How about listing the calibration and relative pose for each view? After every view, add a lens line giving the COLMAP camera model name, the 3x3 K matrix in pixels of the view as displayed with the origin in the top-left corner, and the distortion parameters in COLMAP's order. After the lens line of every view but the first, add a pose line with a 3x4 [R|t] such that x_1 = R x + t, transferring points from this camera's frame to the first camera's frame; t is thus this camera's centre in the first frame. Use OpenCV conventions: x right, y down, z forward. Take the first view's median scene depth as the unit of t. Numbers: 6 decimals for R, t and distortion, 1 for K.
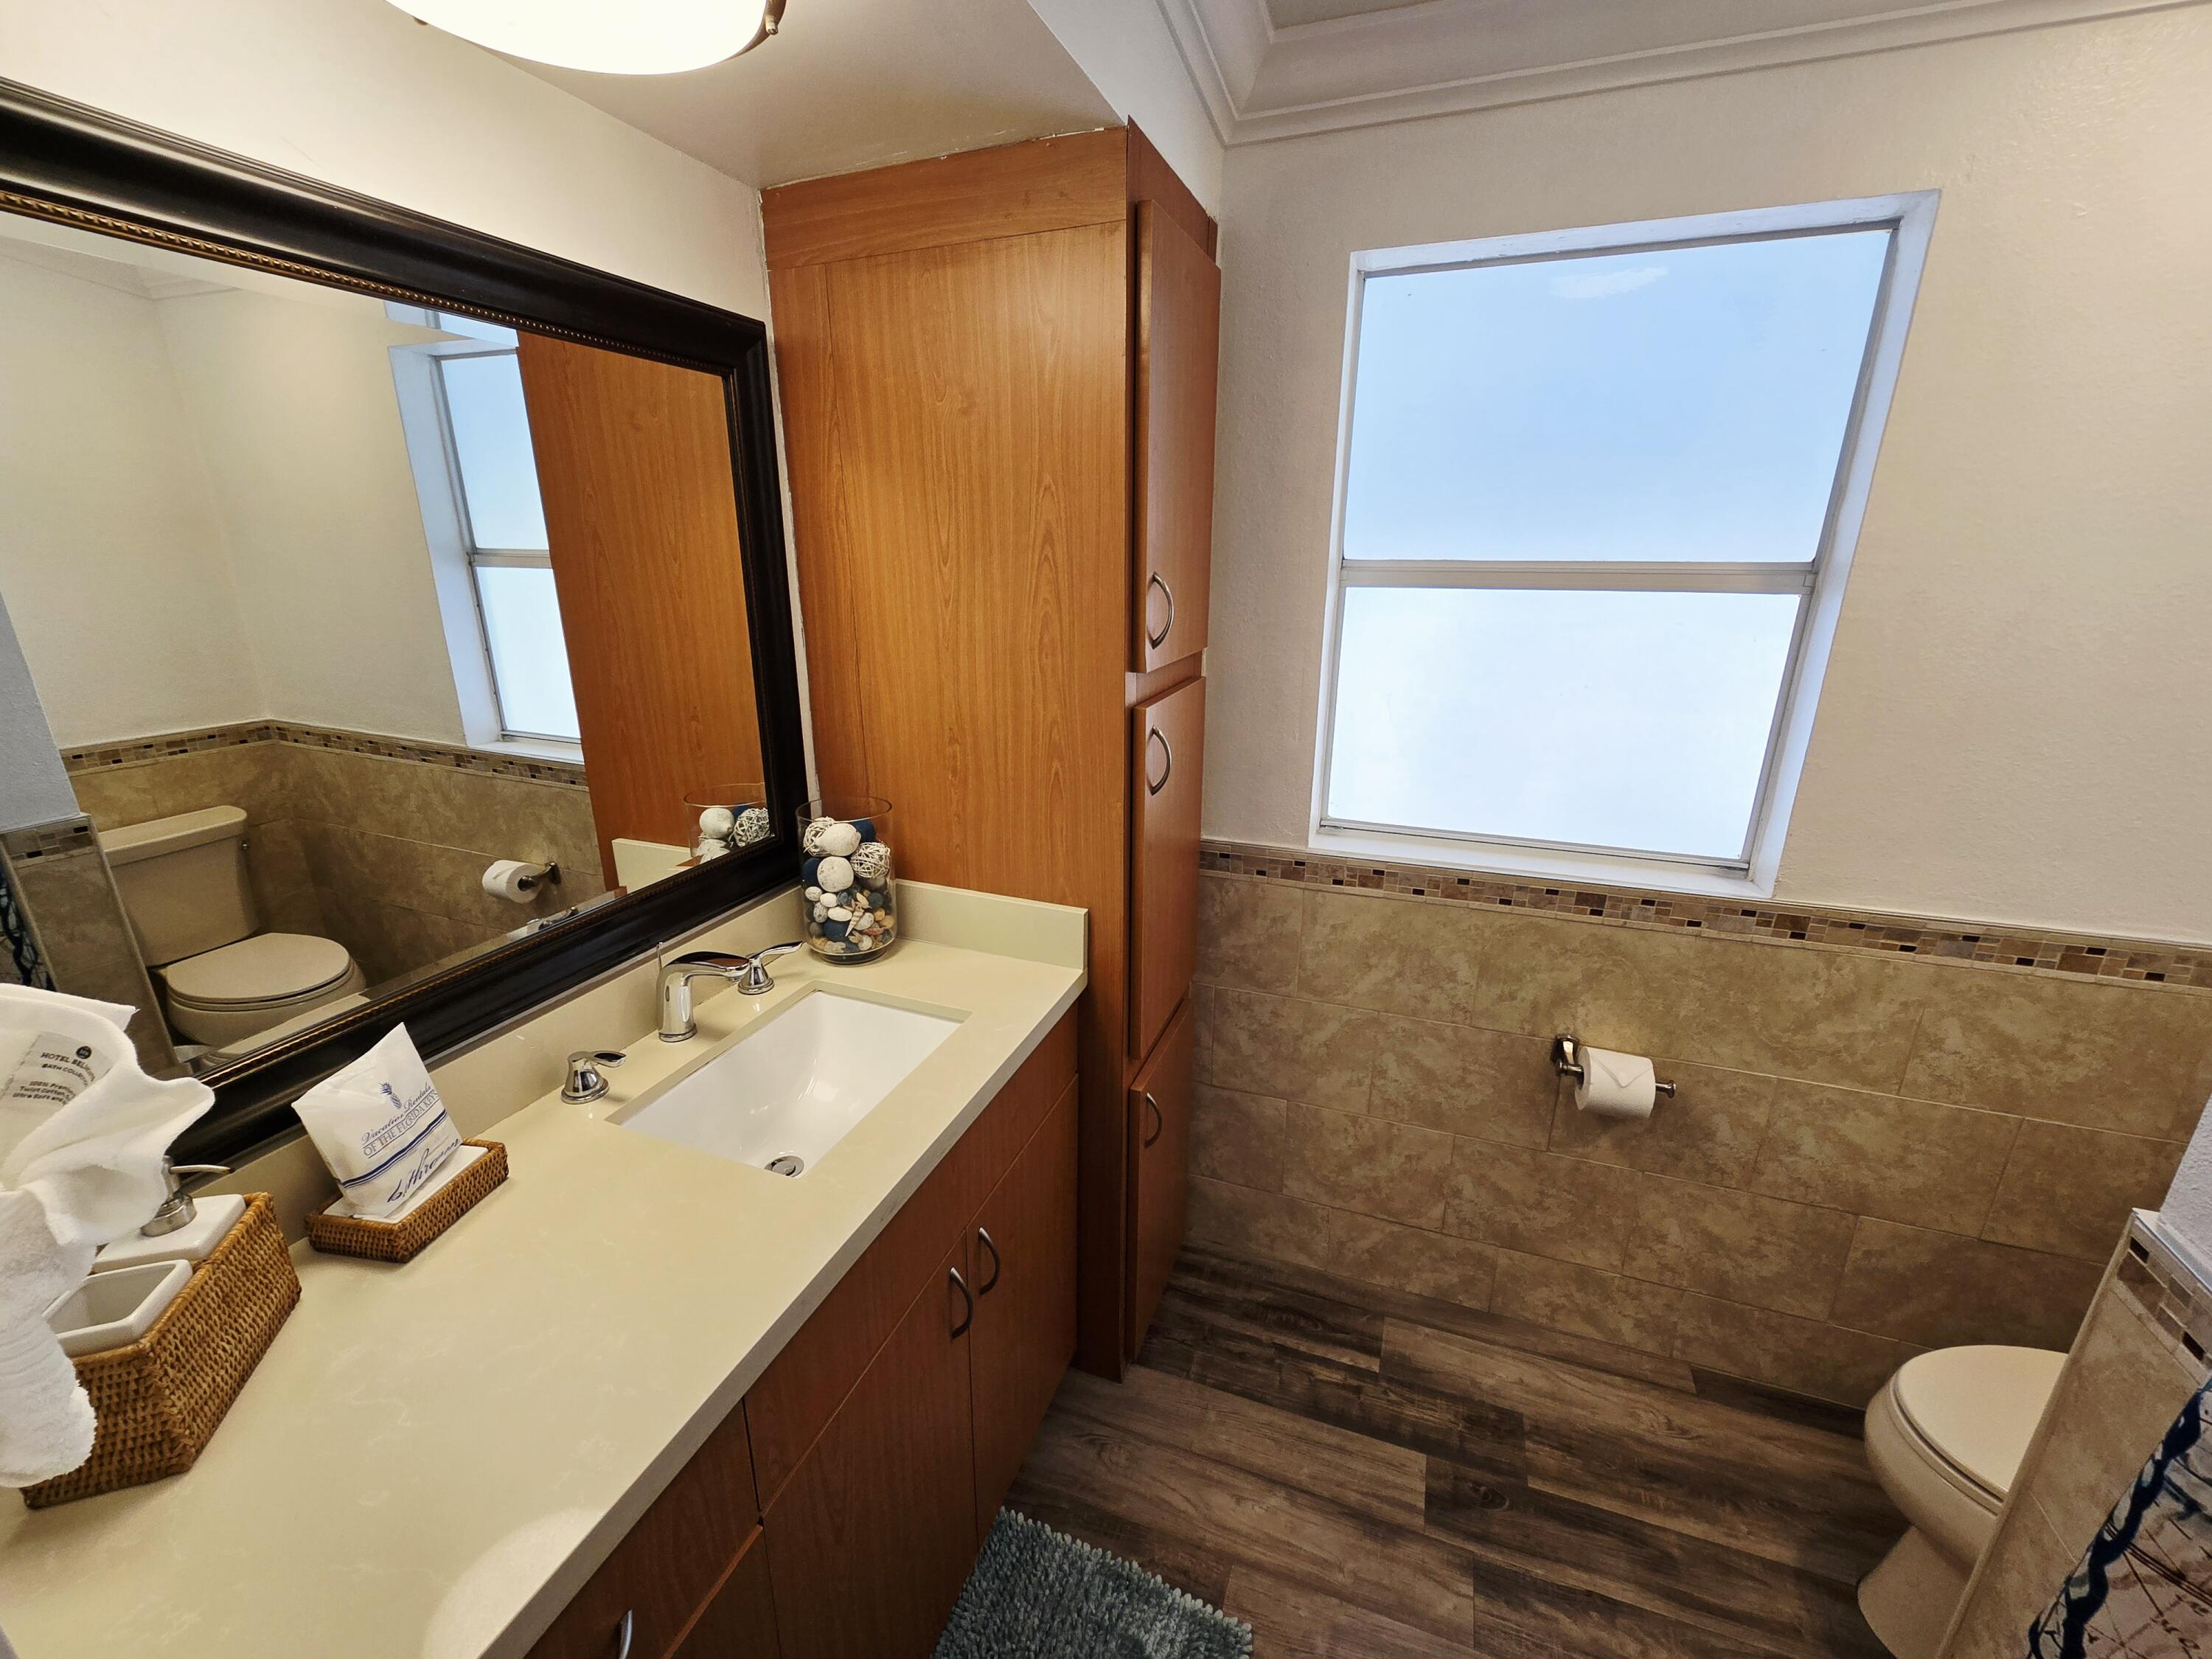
lens RADIAL K [[909.5, 0, 1093.9], [0, 909.5, 842.5], [0, 0, 1]] dist [-0.004522, 0.000845]
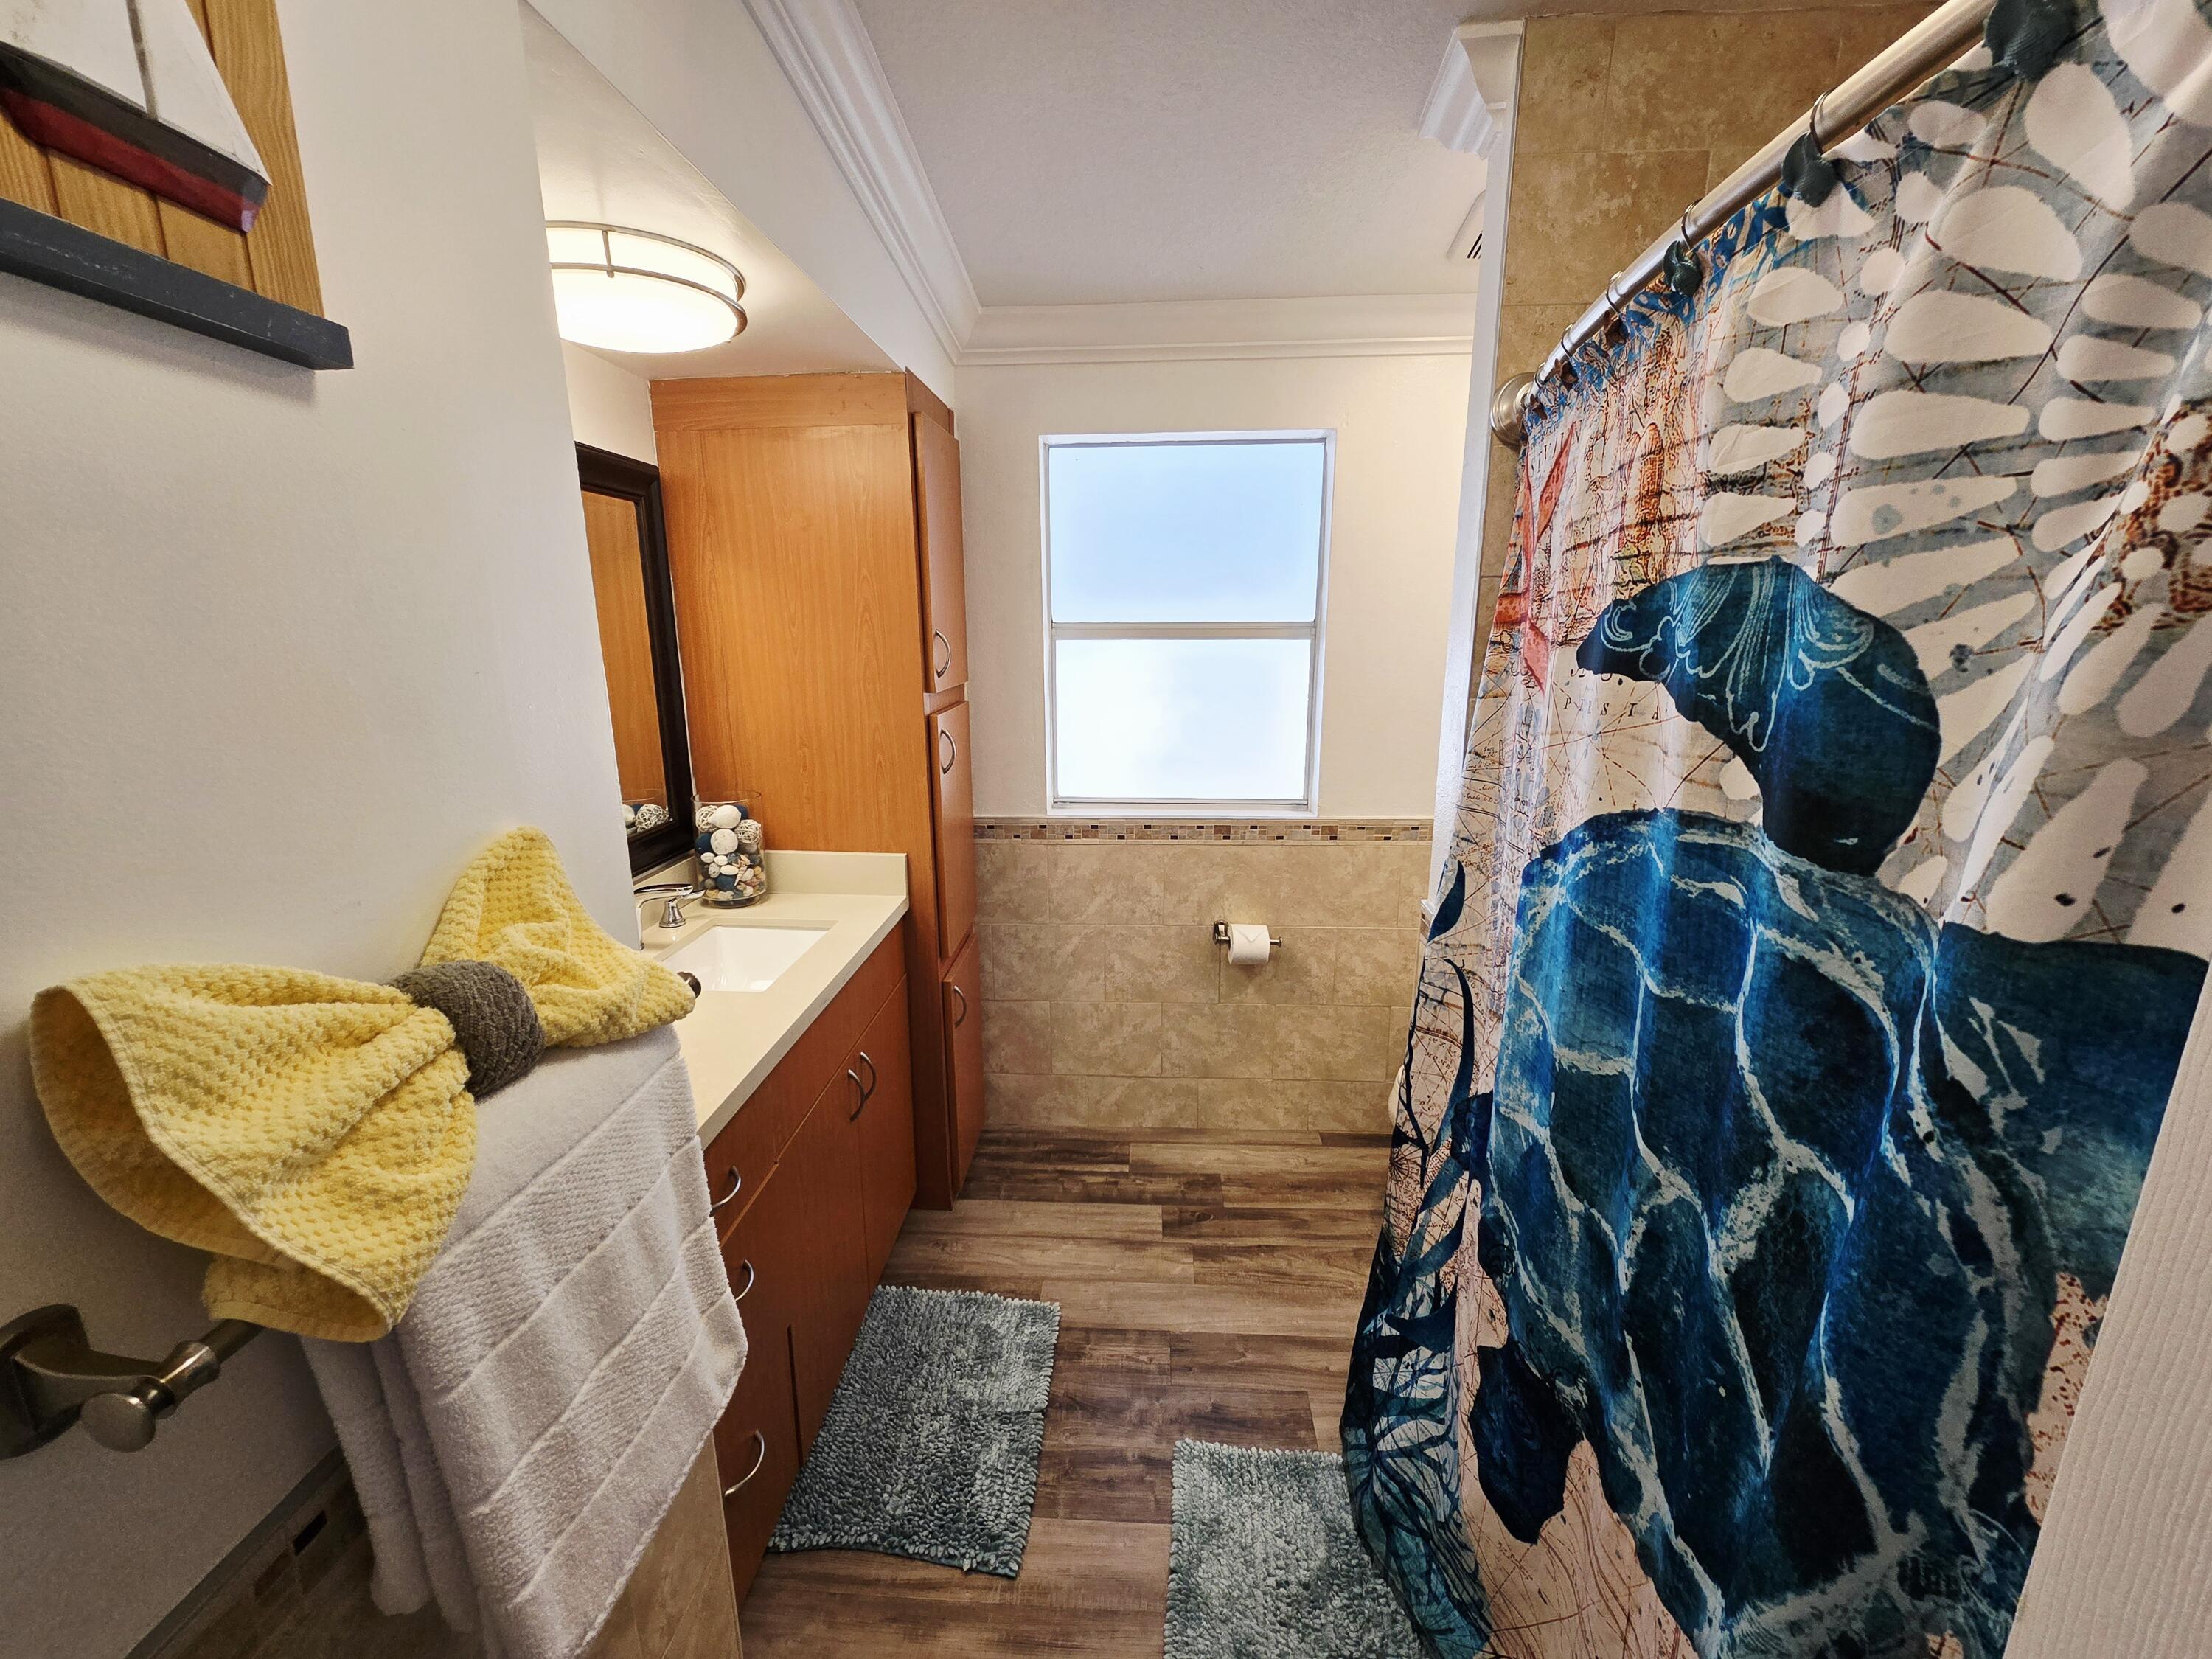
lens RADIAL K [[909.5, 0, 1093.9], [0, 909.5, 842.5], [0, 0, 1]] dist [-0.004522, 0.000845]
pose [[0.955738, -0.075593, 0.284344, -0.121364], [0.096040, 0.993648, -0.058647, 0.153644], [-0.278104, 0.083360, 0.956927, -0.452313]]
